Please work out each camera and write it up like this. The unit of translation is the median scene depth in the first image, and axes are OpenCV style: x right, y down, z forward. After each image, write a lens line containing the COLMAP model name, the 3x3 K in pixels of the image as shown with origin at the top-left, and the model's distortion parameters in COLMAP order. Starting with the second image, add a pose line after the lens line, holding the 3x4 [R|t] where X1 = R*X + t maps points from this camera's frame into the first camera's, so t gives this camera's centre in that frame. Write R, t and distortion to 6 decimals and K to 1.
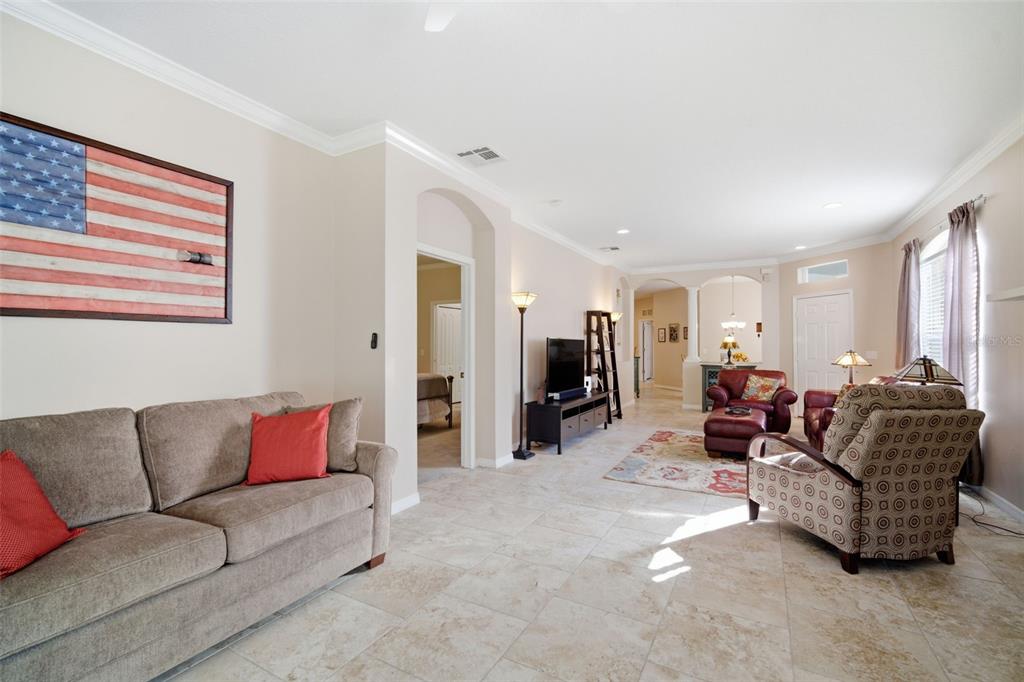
lens RADIAL K [[452.1, 0, 513.1], [0, 452.1, 344.1], [0, 0, 1]] dist [-0.008851, 0.002031]
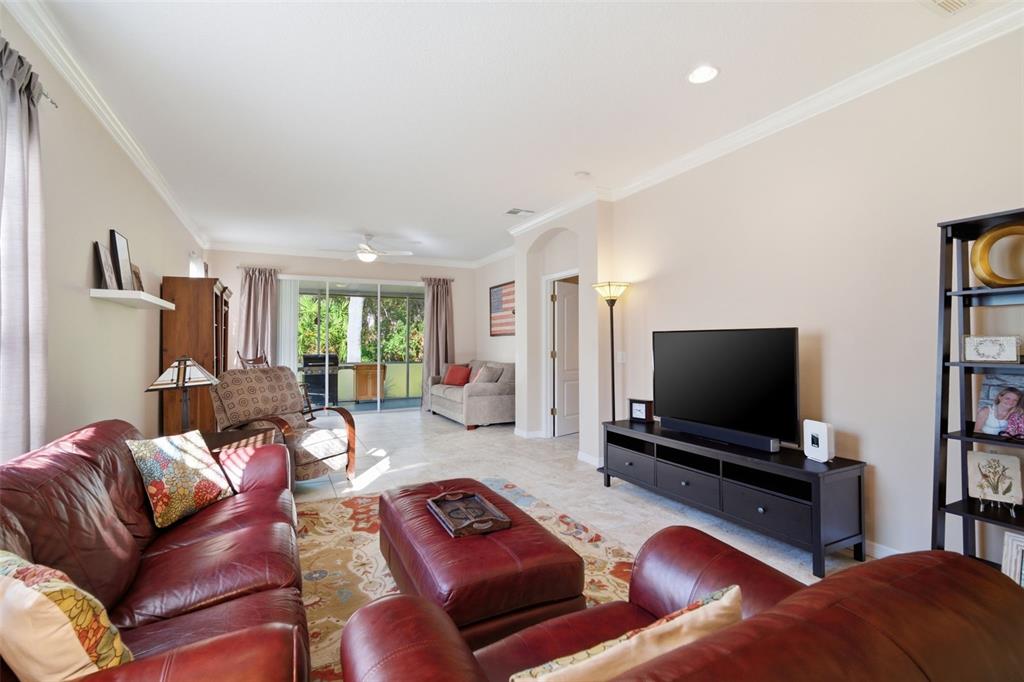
lens RADIAL K [[452.1, 0, 505.4], [0, 452.1, 341.6], [0, 0, 1]] dist [-0.008851, 0.002031]
pose [[-0.566235, -0.003043, -0.824238, 1.204626], [0.003798, 0.999973, -0.006301, 0.005485], [0.824235, -0.006699, -0.566208, 1.883279]]
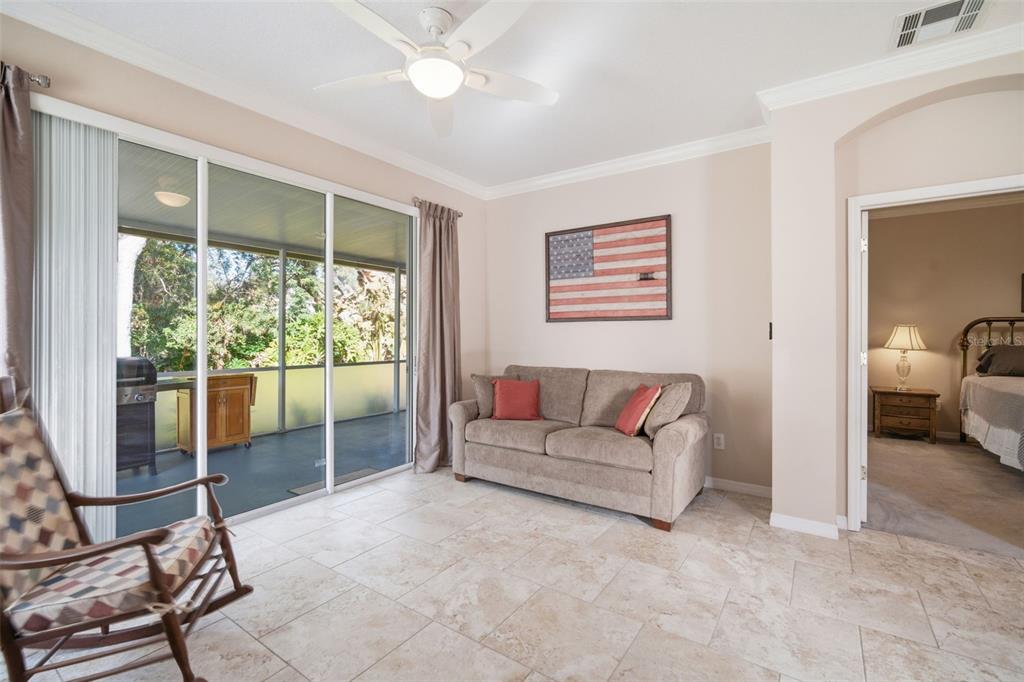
lens RADIAL K [[452.1, 0, 509.5], [0, 452.1, 339.6], [0, 0, 1]] dist [-0.008851, 0.002031]
pose [[-0.101335, 0.005609, -0.994837, 0.620623], [-0.002368, 0.999980, 0.005879, 0.006692], [0.994850, 0.002951, -0.101320, 0.529686]]
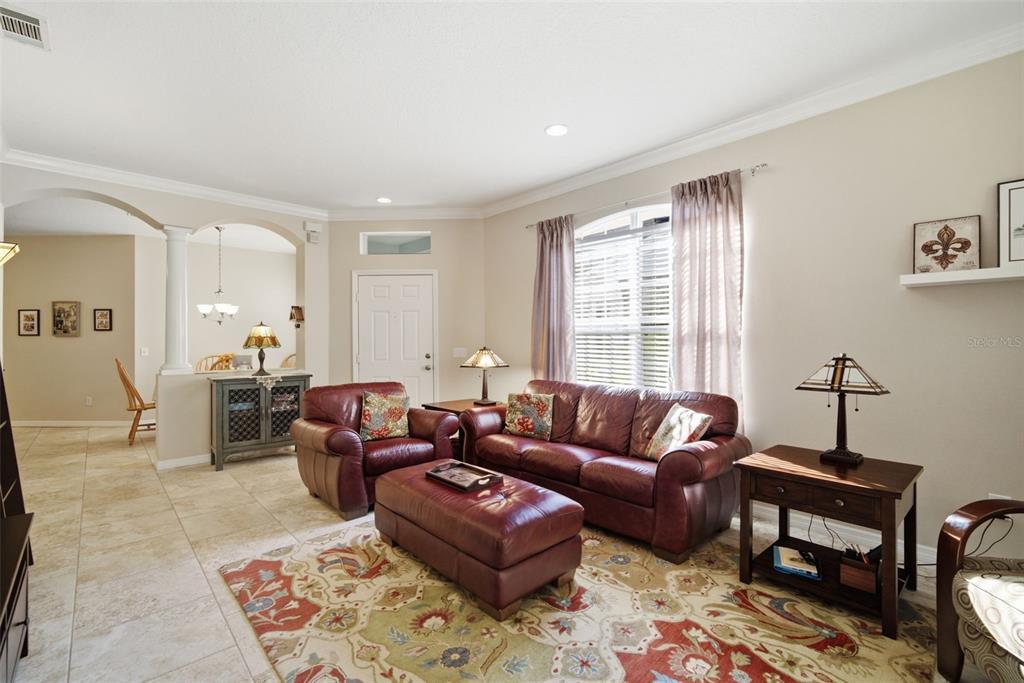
lens RADIAL K [[452.1, 0, 496.6], [0, 452.1, 334.9], [0, 0, 1]] dist [-0.008851, 0.002031]
pose [[0.326340, 0.016150, 0.945115, 0.075811], [-0.002390, 0.999865, -0.016261, 0.007846], [-0.945250, 0.003048, 0.326334, 1.222792]]
